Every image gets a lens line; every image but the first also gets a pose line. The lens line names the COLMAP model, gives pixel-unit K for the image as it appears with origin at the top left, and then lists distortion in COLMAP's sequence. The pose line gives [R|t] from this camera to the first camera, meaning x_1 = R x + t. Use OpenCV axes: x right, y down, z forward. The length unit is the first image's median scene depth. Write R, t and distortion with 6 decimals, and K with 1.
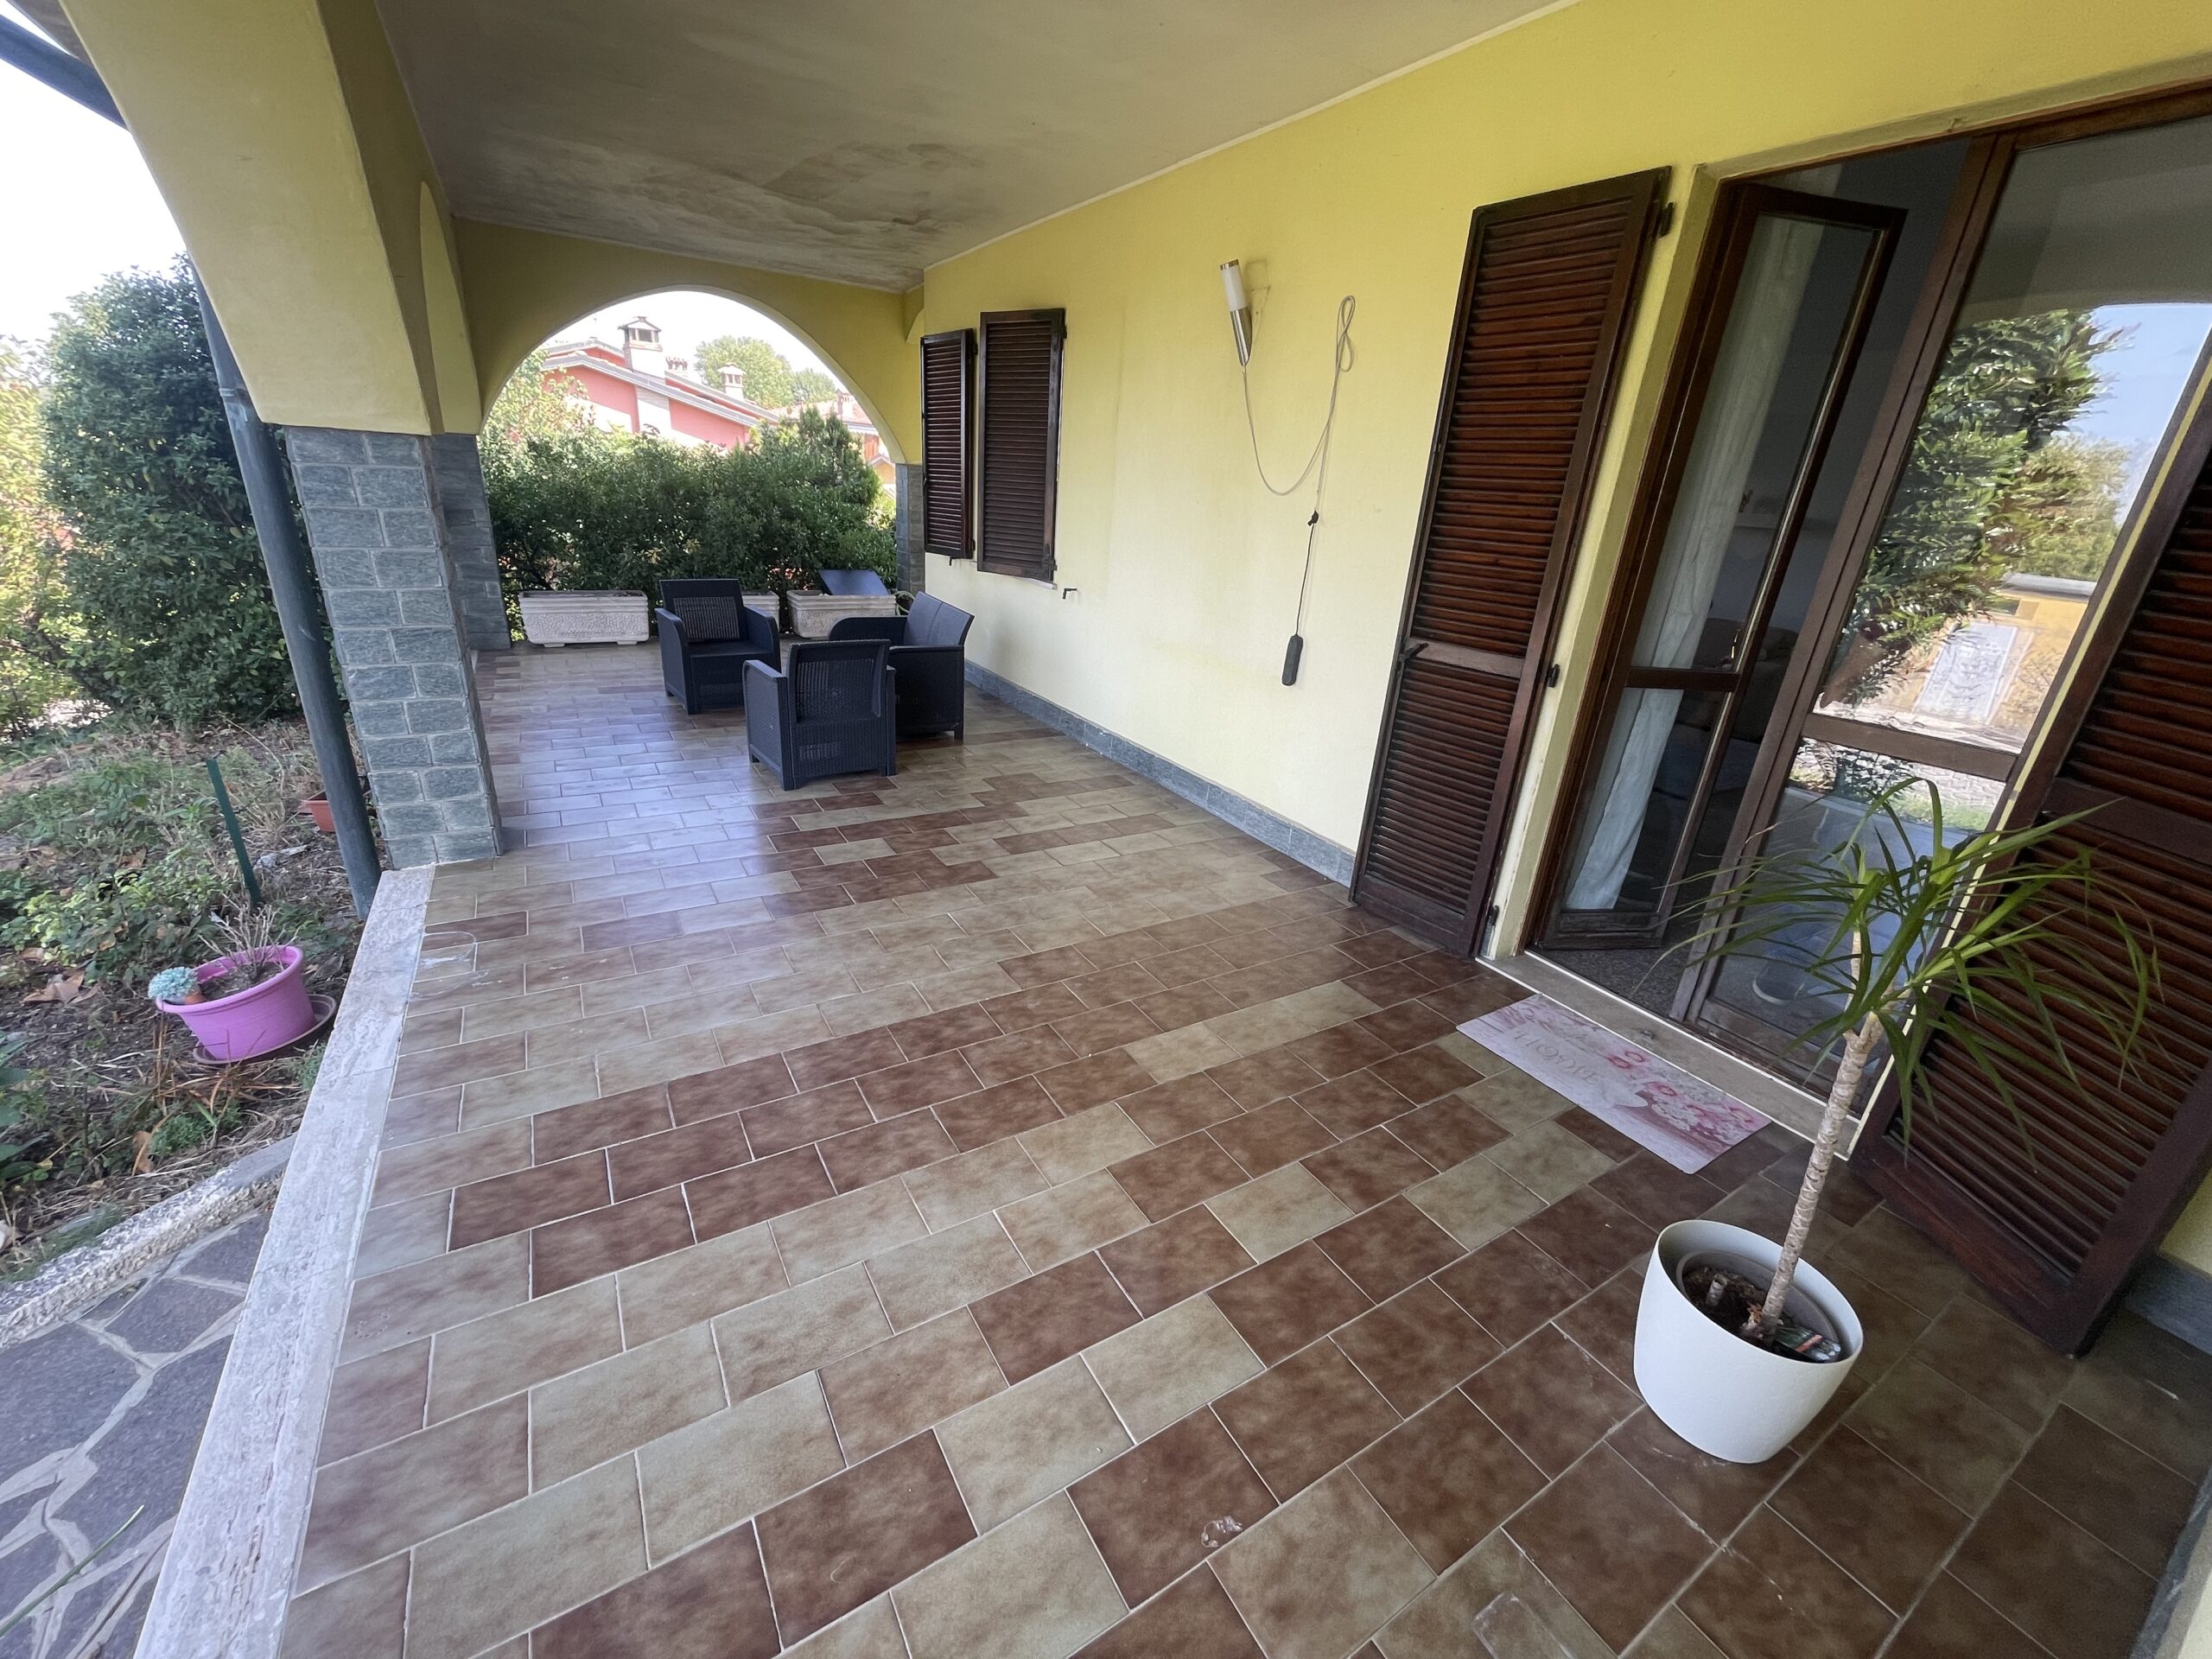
lens RADIAL K [[894.9, 0, 1105.1], [0, 894.9, 830.4], [0, 0, 1]] dist [-0.003547, -0.000212]
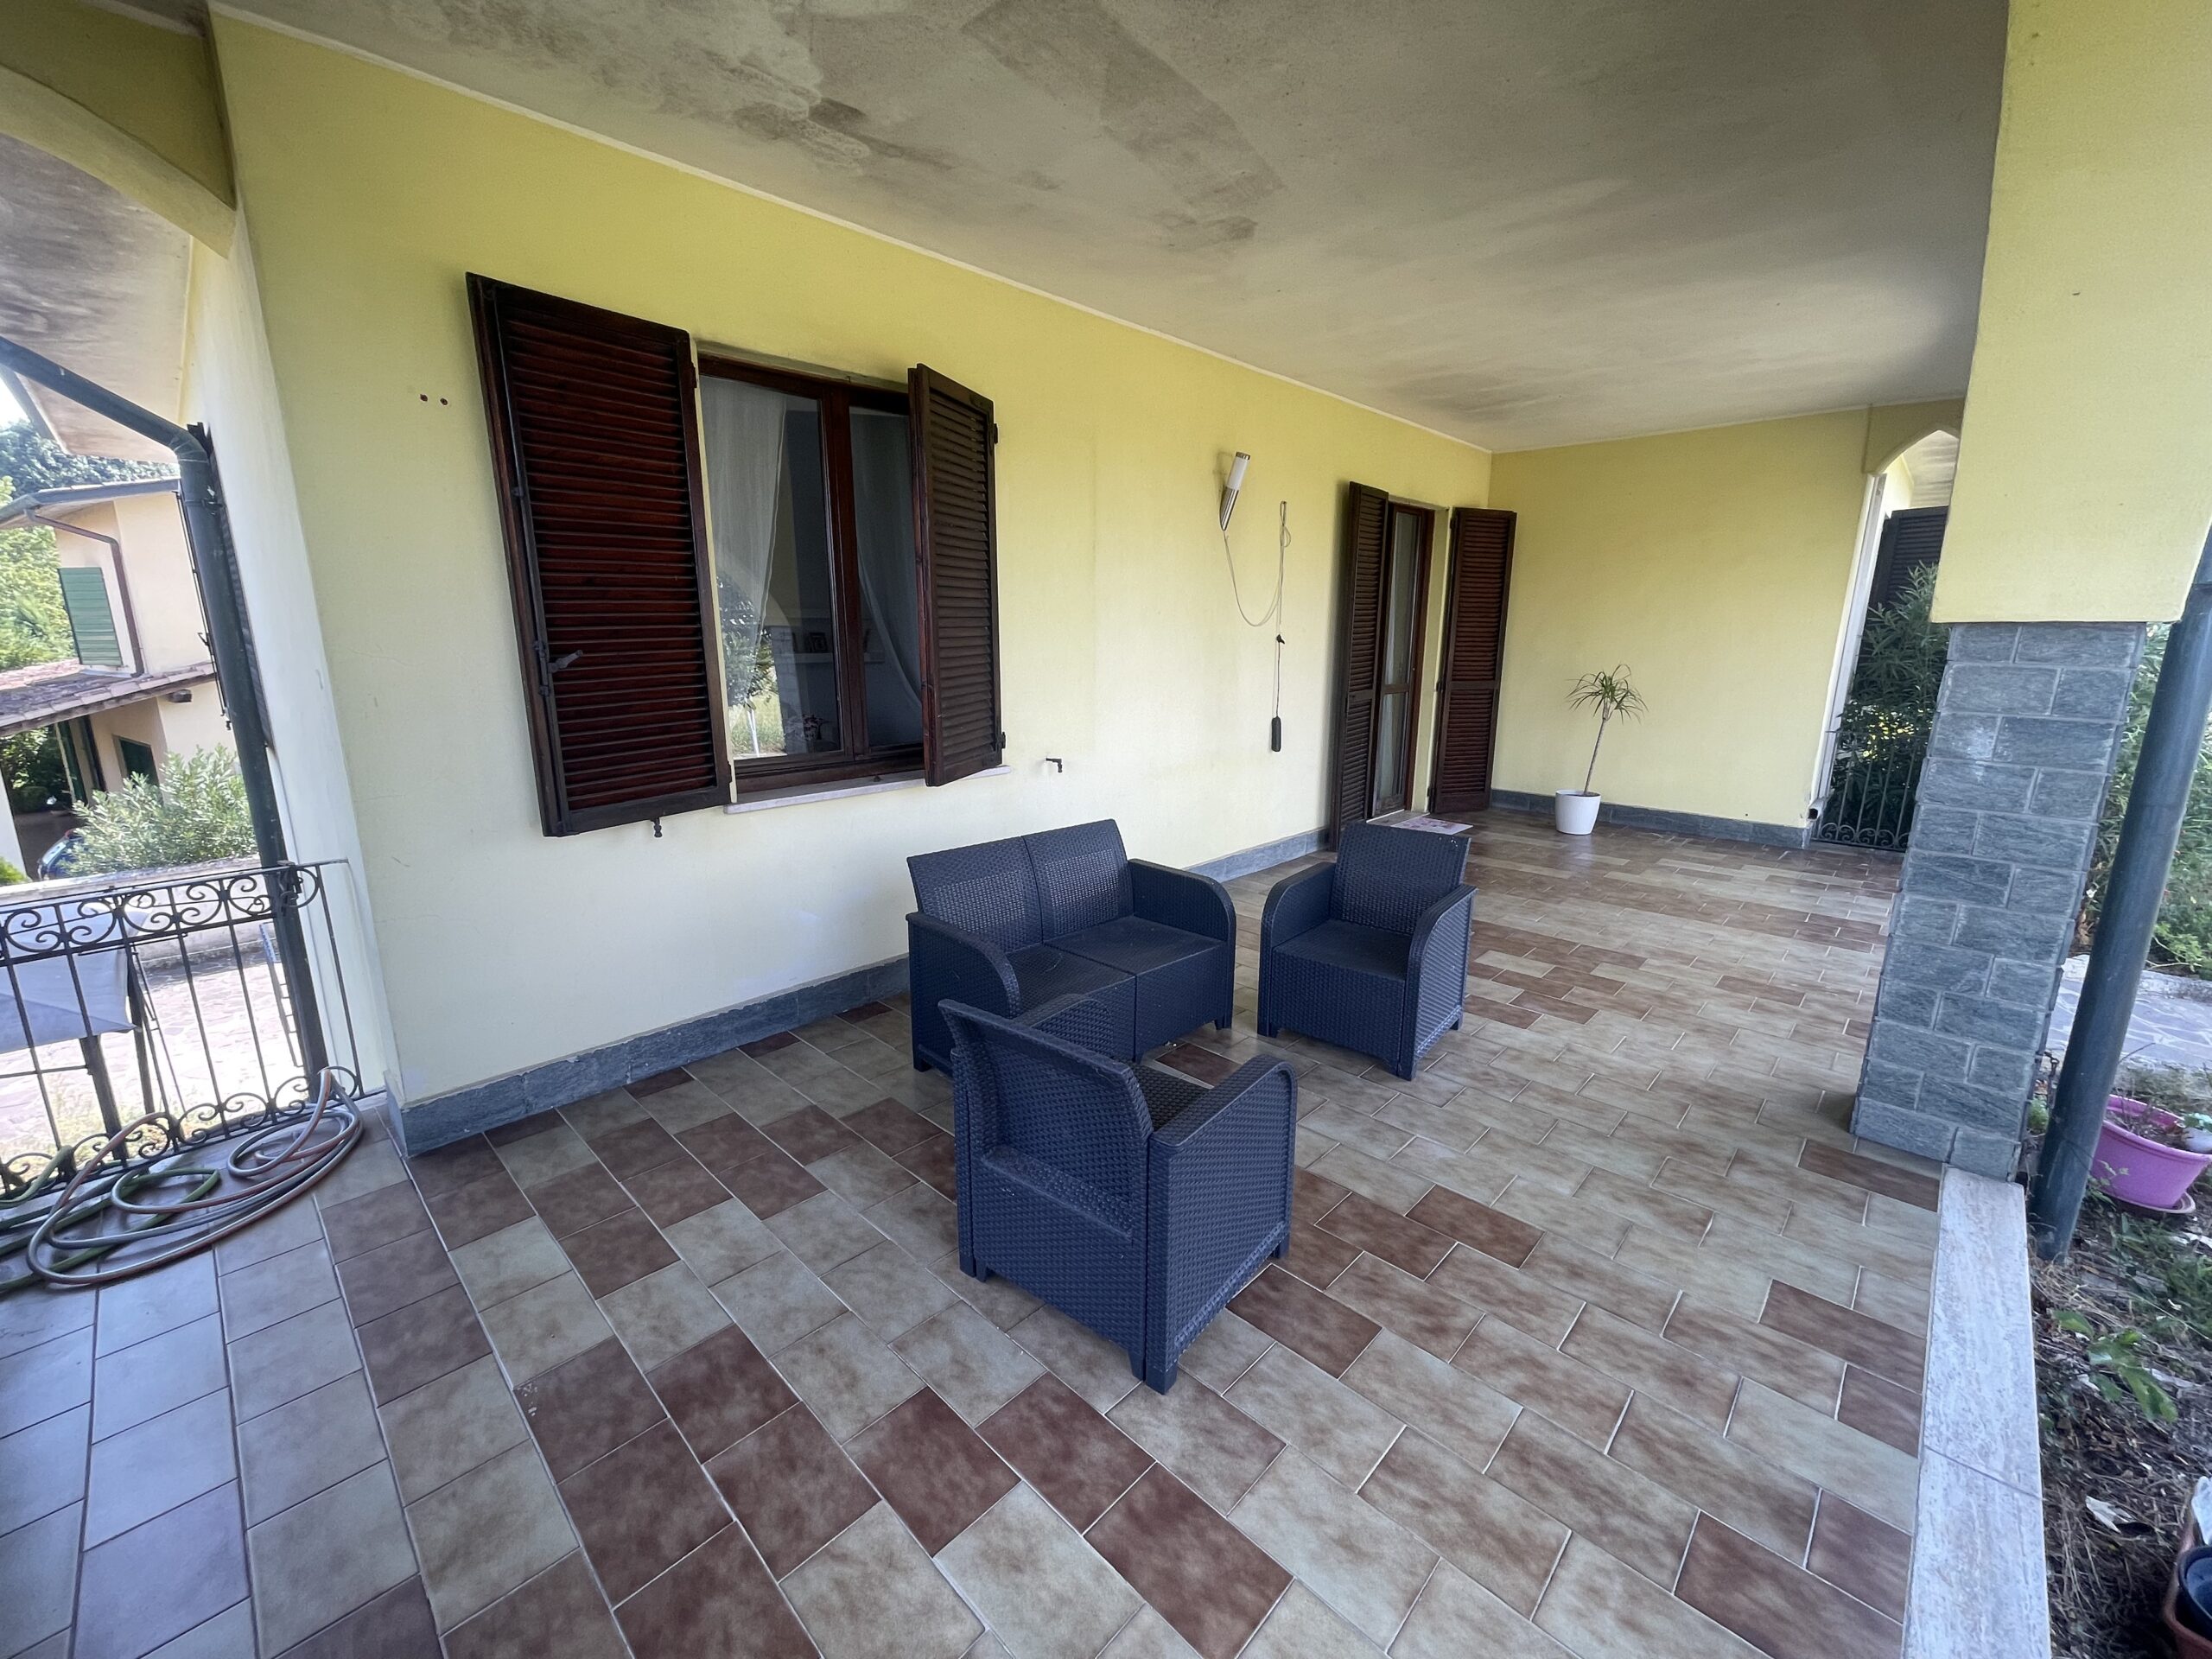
lens RADIAL K [[894.9, 0, 1102.7], [0, 894.9, 824.4], [0, 0, 1]] dist [-0.003547, -0.000212]
pose [[-0.256837, -0.285412, 0.923350, -1.075519], [0.323486, 0.874903, 0.360417, -0.663378], [-0.910709, 0.391260, -0.132381, 1.478077]]
